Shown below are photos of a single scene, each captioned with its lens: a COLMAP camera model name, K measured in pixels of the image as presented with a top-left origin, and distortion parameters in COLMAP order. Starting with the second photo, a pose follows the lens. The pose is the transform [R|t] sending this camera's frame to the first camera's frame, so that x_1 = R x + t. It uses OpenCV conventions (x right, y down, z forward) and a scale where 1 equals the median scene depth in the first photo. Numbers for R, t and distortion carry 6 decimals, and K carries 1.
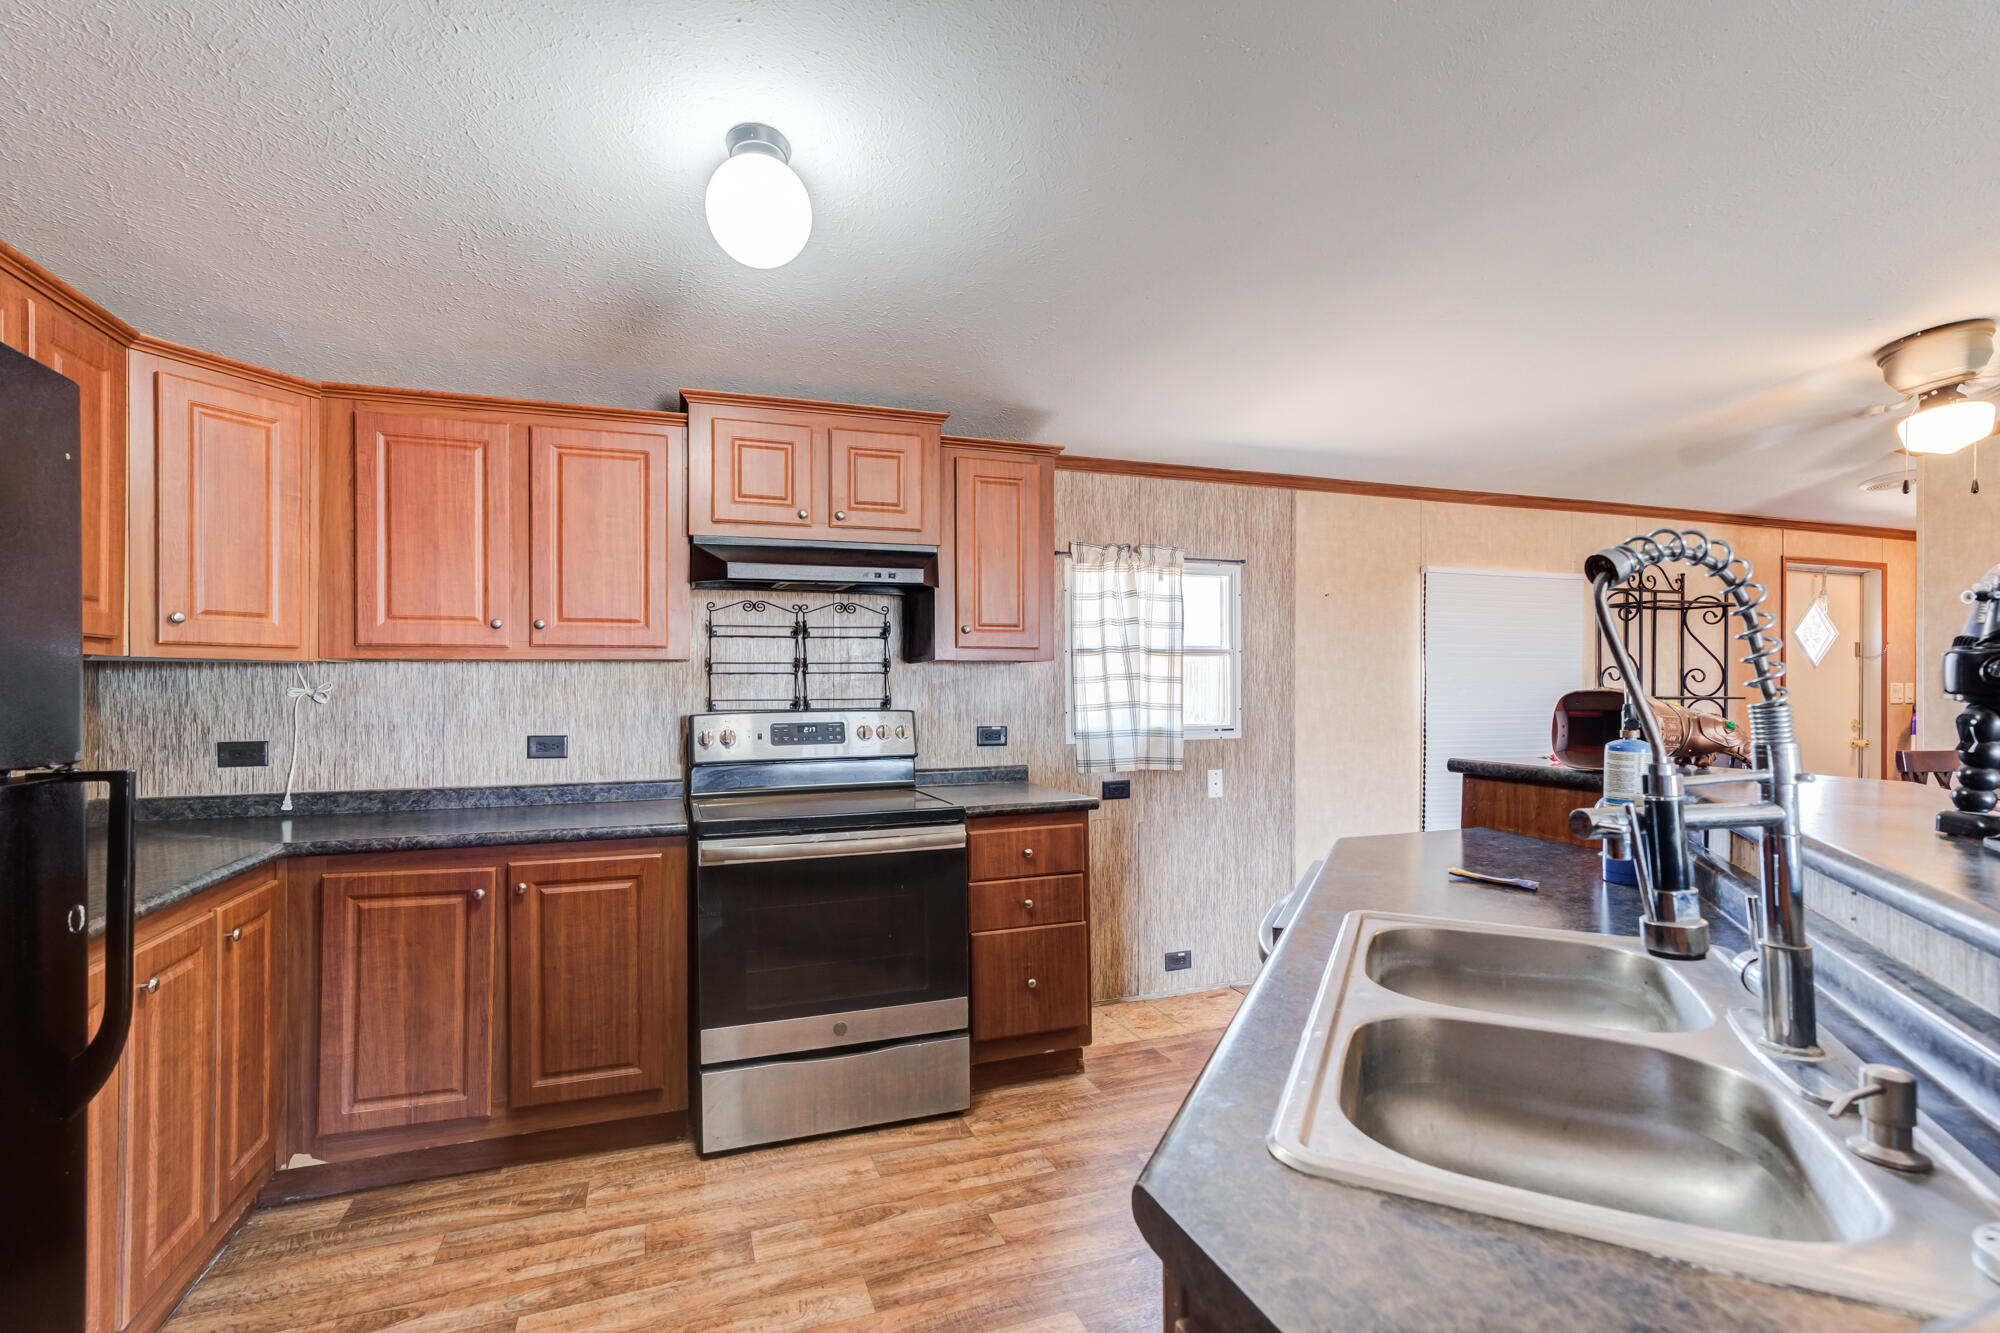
lens RADIAL K [[911.8, 0, 1000.8], [0, 911.8, 681.6], [0, 0, 1]] dist [-0.026061, 0.020176]
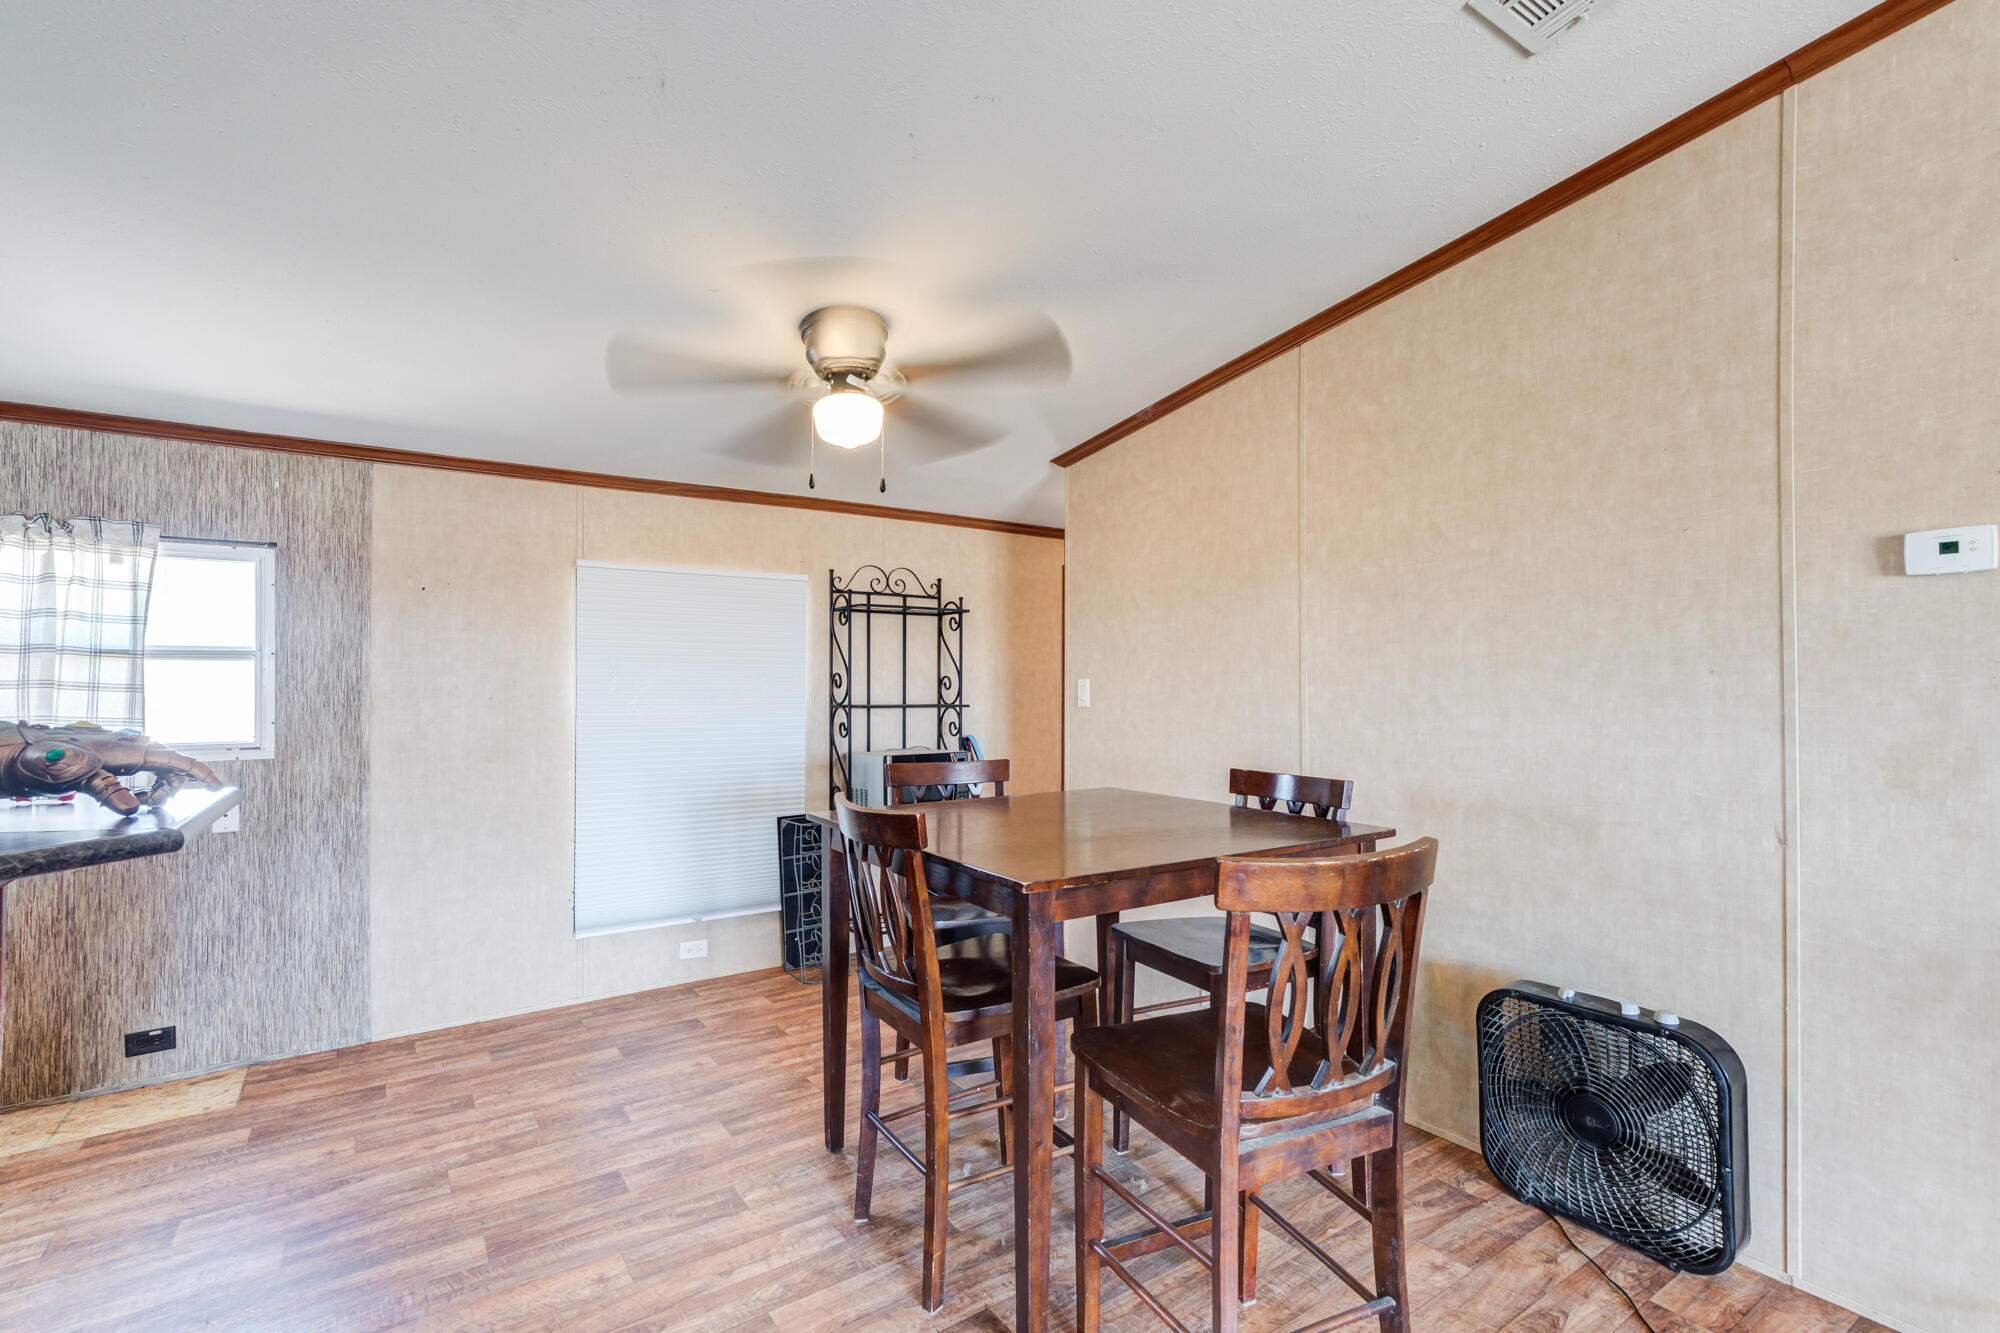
lens RADIAL K [[911.8, 0, 1000.8], [0, 911.8, 681.6], [0, 0, 1]] dist [-0.026061, 0.020176]
pose [[0.966978, 0.001606, 0.254853, 0.716701], [-0.000188, 0.999984, -0.005589, -0.003418], [-0.254858, 0.005357, 0.966964, 0.041227]]
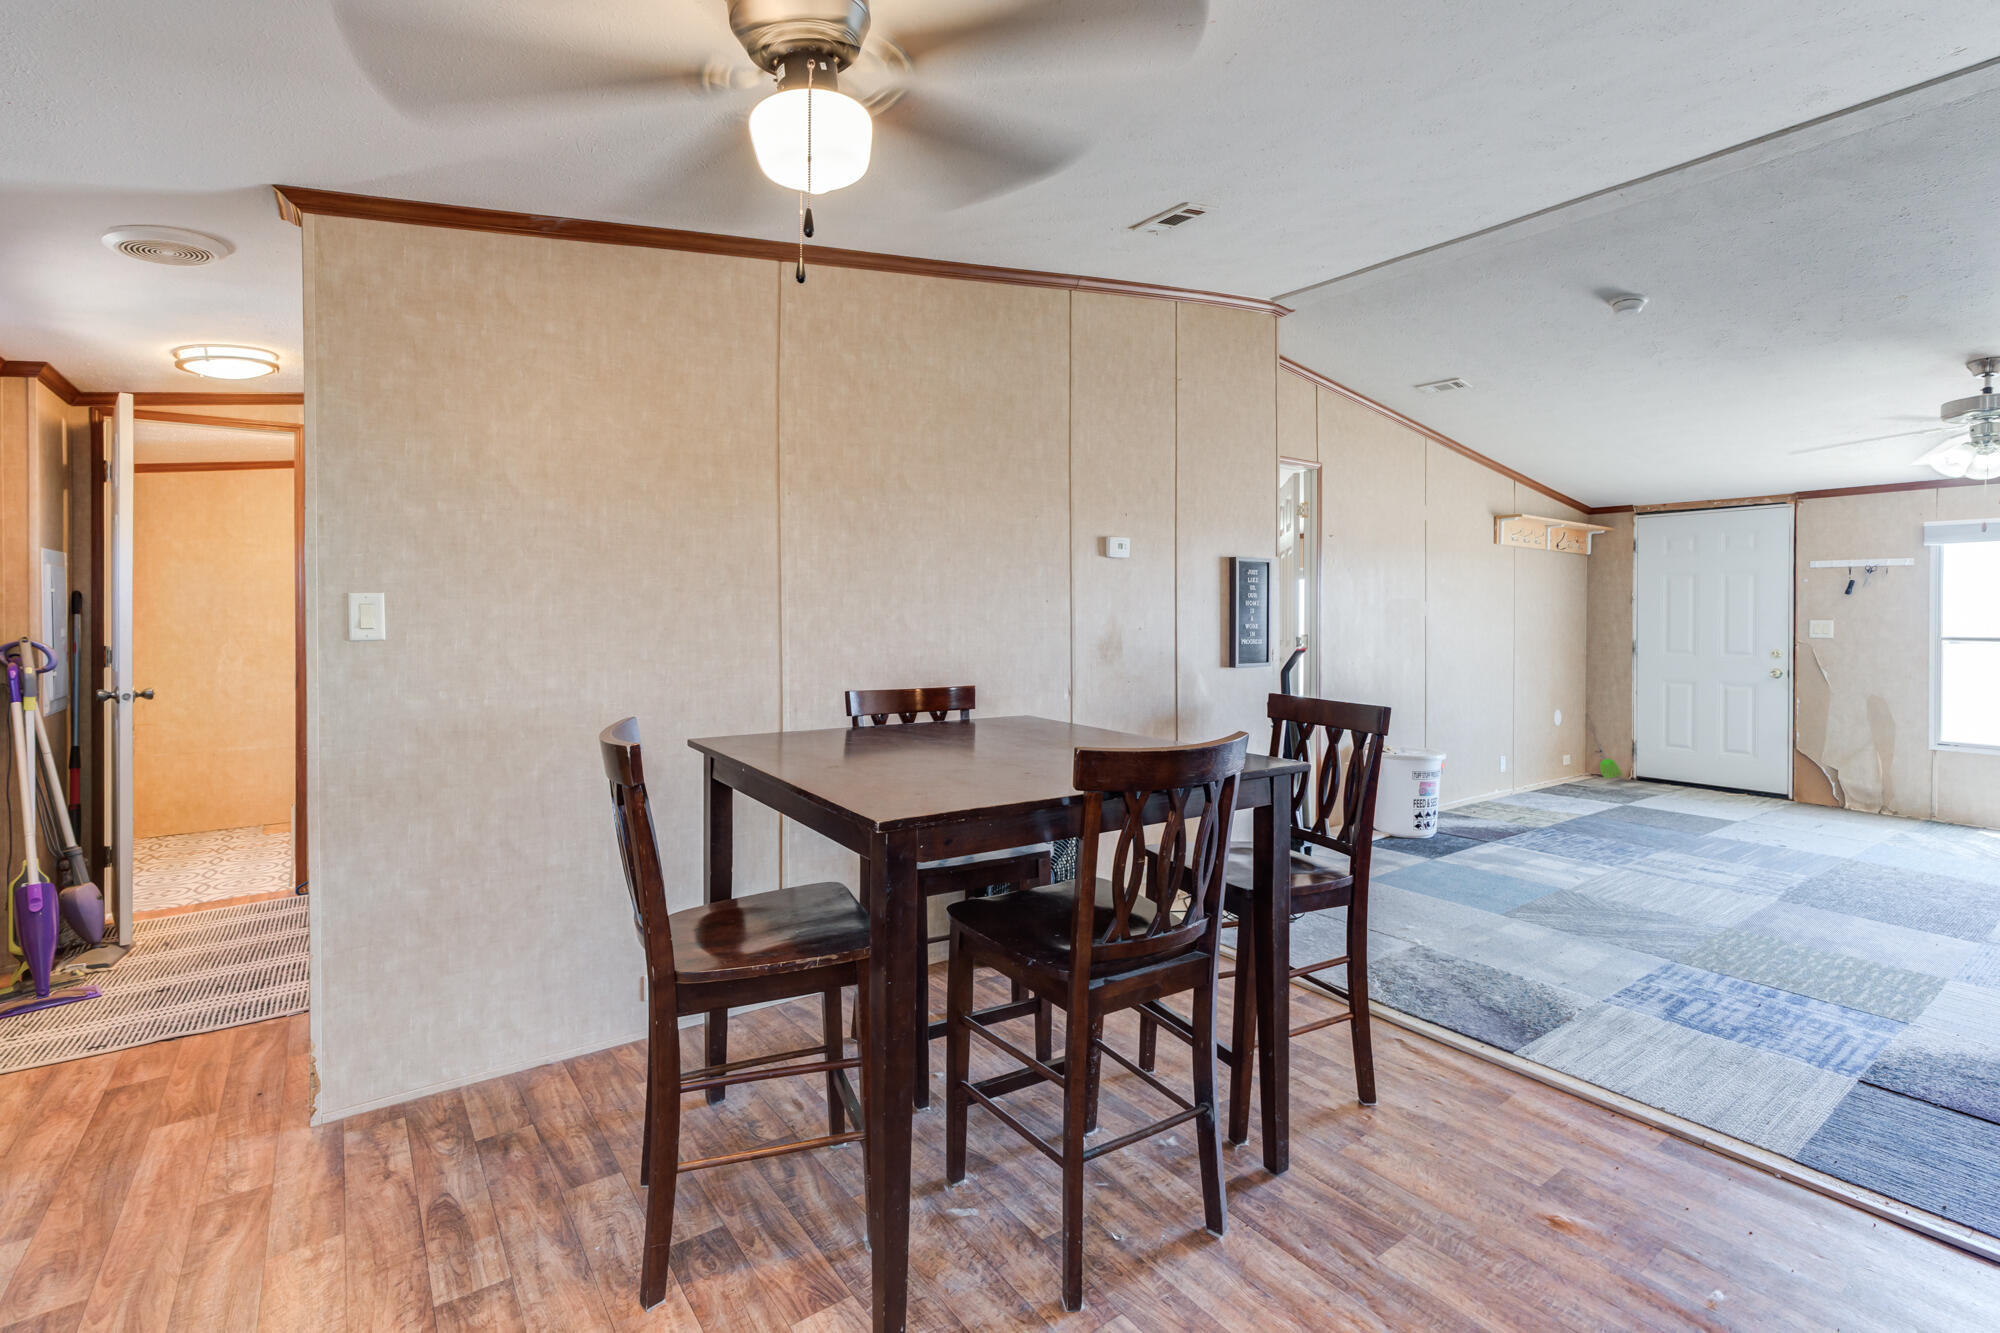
lens RADIAL K [[929.6, 0, 992.3], [0, 929.6, 615.4], [0, 0, 1]] dist [-0.019562, 0.015006]
pose [[-0.281259, -0.001381, 0.959631, 0.367496], [-0.002372, 0.999997, 0.000744, 0.001656], [-0.959629, -0.002067, -0.281262, 0.761958]]
